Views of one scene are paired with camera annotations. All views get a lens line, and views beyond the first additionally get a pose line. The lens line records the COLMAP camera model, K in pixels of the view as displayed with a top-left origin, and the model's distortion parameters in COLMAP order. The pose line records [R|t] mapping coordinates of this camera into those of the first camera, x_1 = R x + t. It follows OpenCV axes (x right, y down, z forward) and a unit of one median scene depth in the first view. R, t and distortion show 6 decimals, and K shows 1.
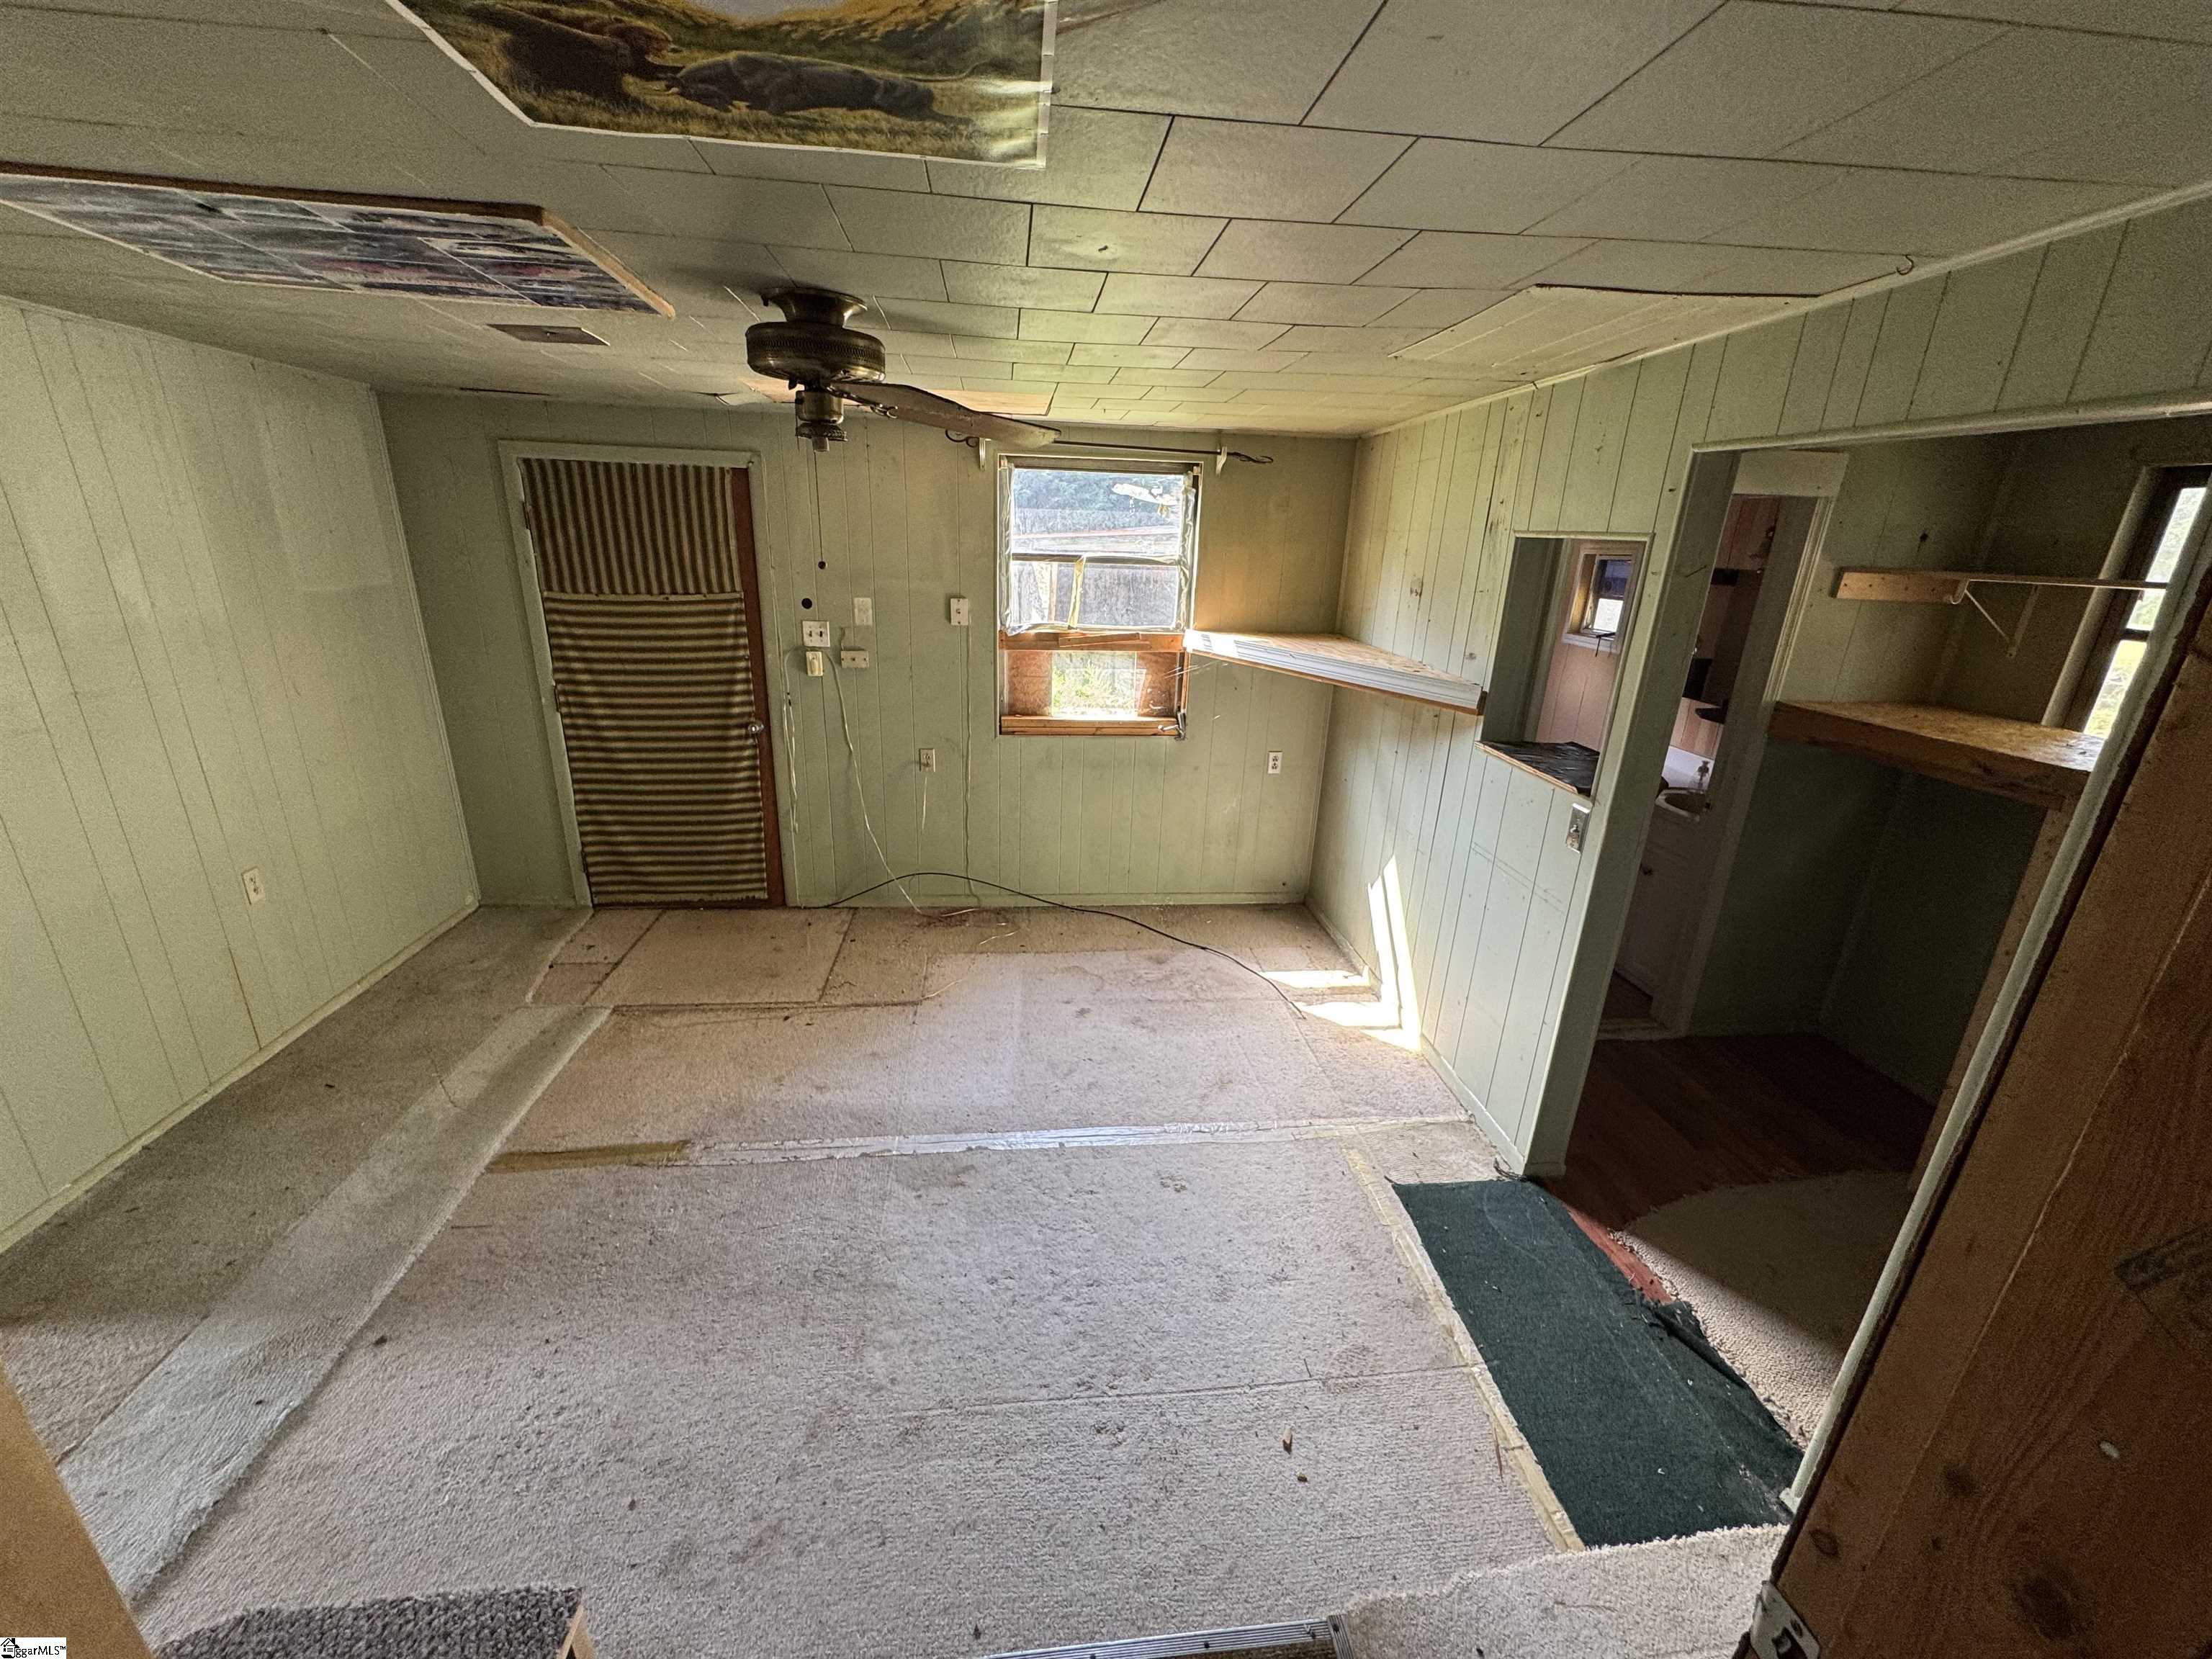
lens RADIAL K [[883.5, 0, 1110.3], [0, 883.5, 832.9], [0, 0, 1]] dist [-0.000150, 0.000064]
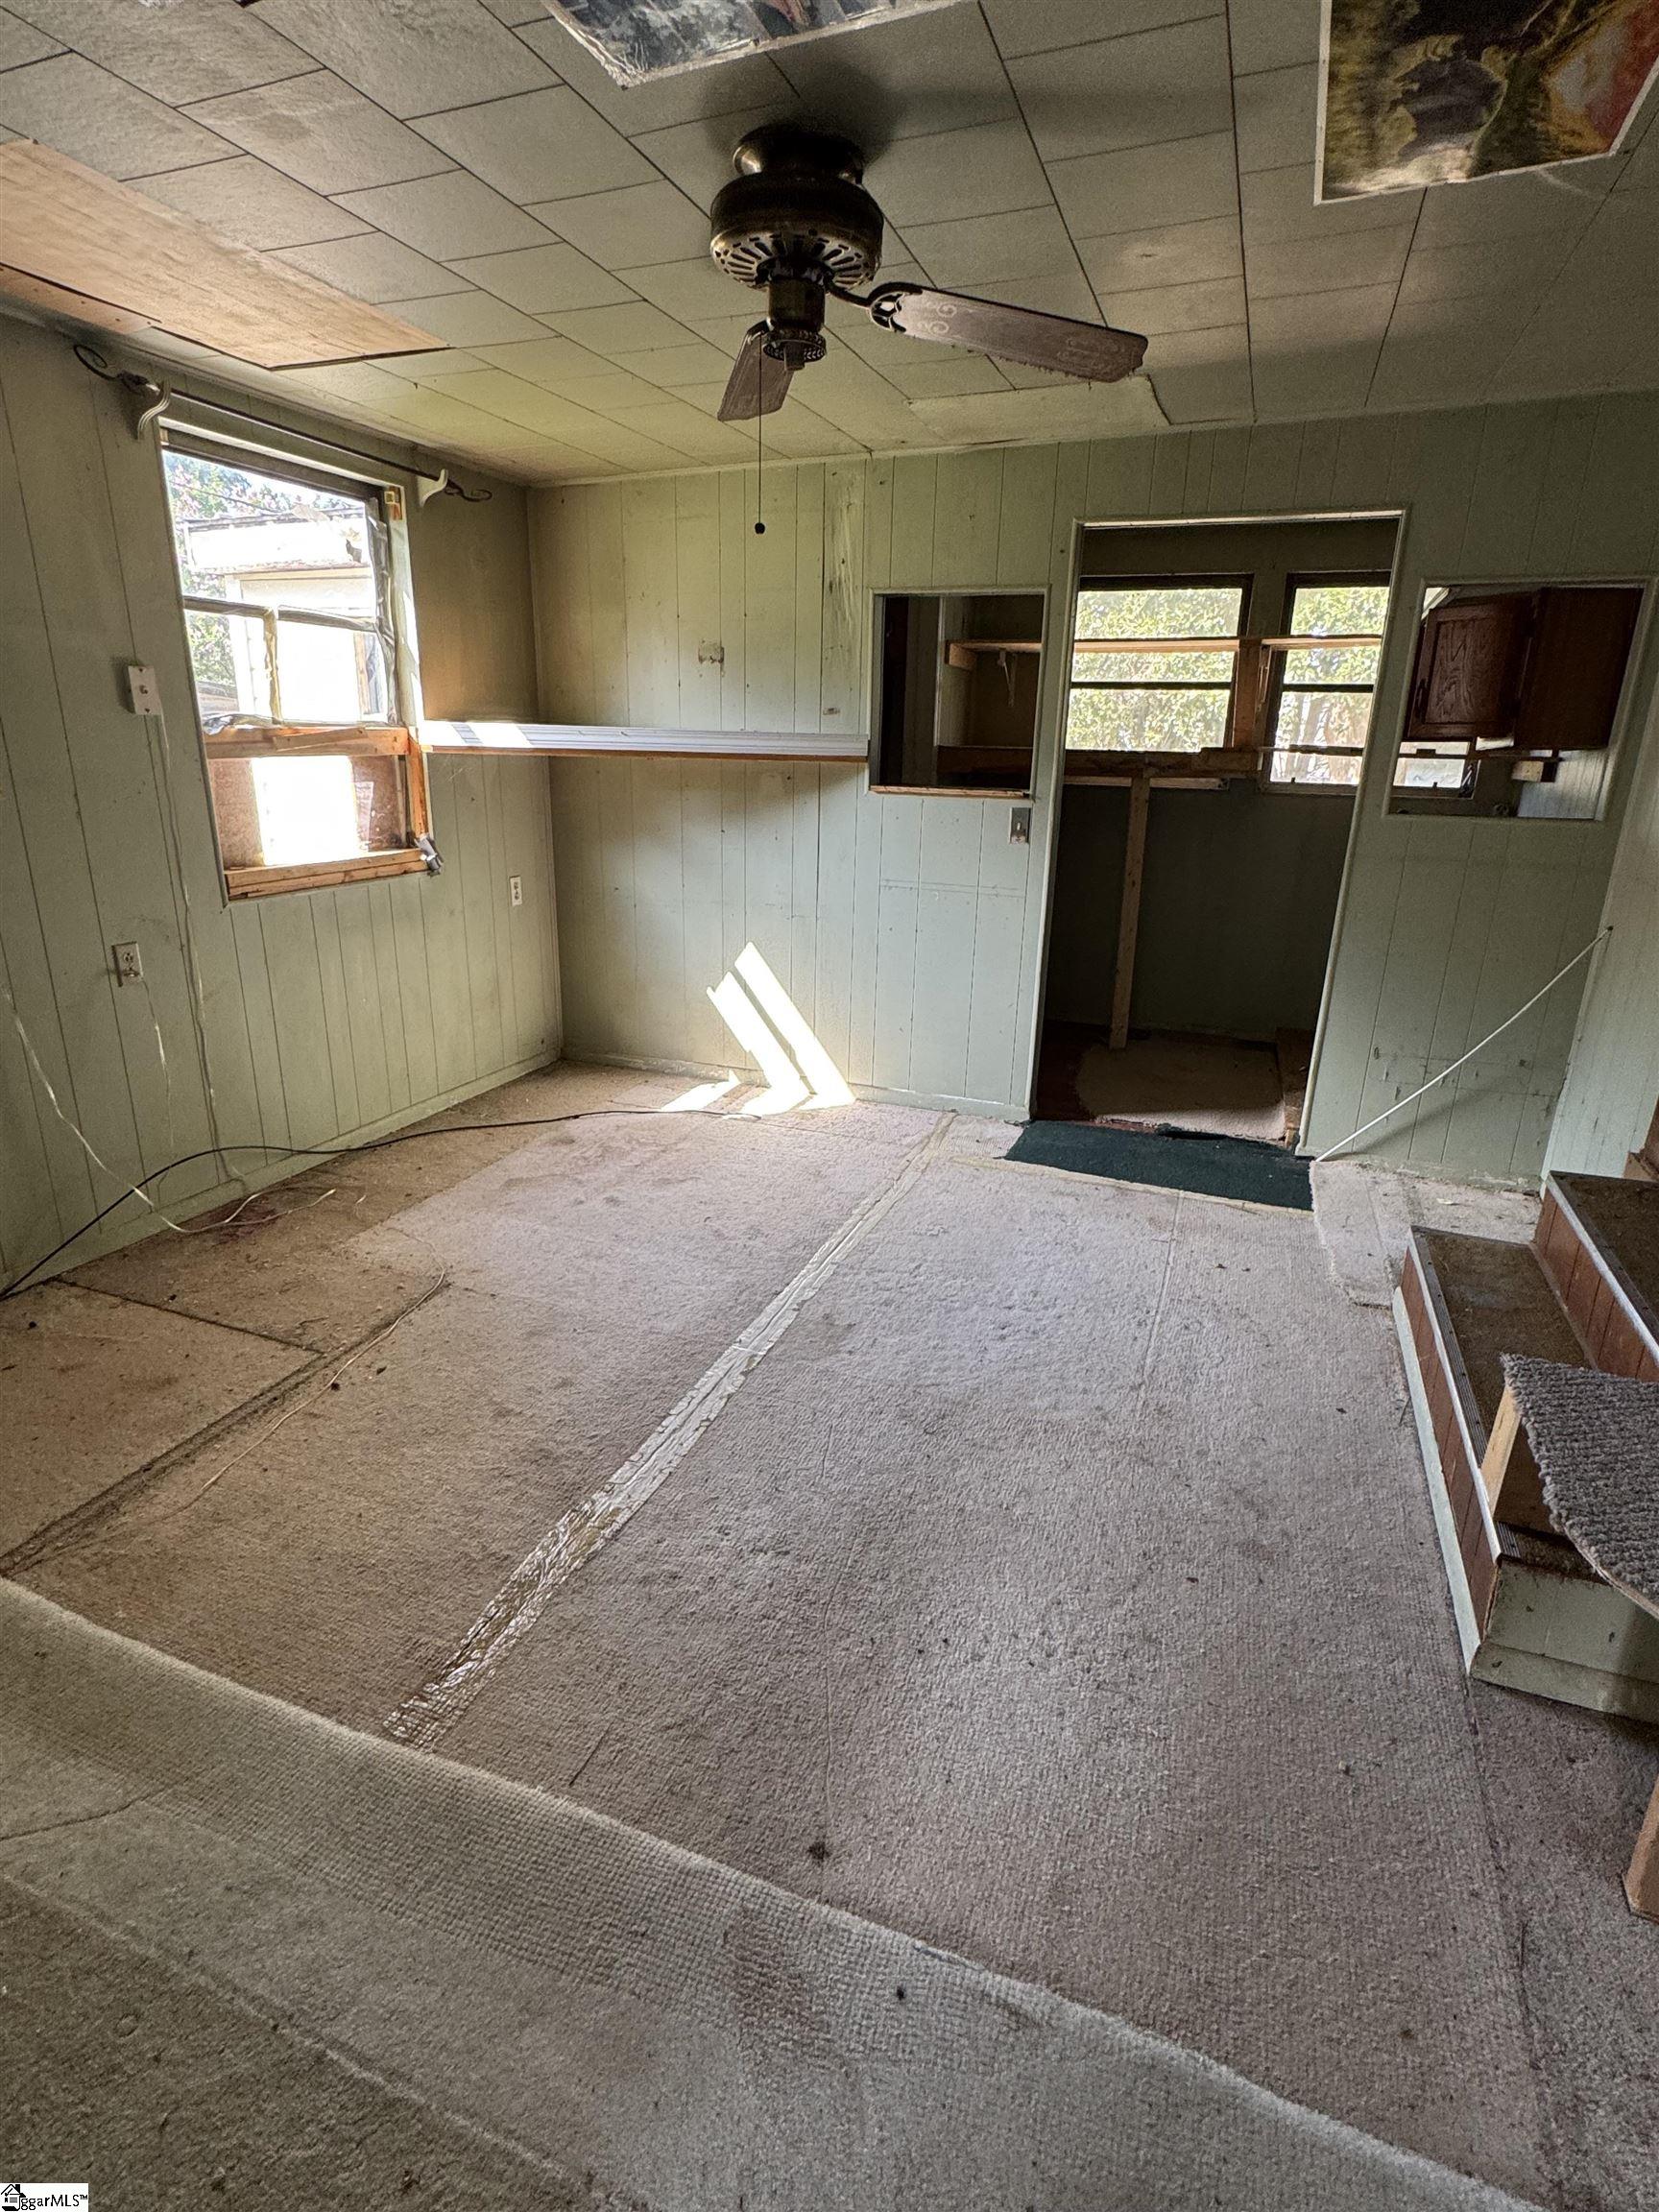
lens RADIAL K [[1119.9, 0, 827.1], [0, 1119.9, 1108.1], [0, 0, 1]] dist [0.001962, -0.002135]
pose [[0.458096, -0.305168, 0.834878, -0.664335], [0.287944, 0.939524, 0.185425, -0.000578], [-0.840974, 0.155456, 0.518263, 0.286571]]
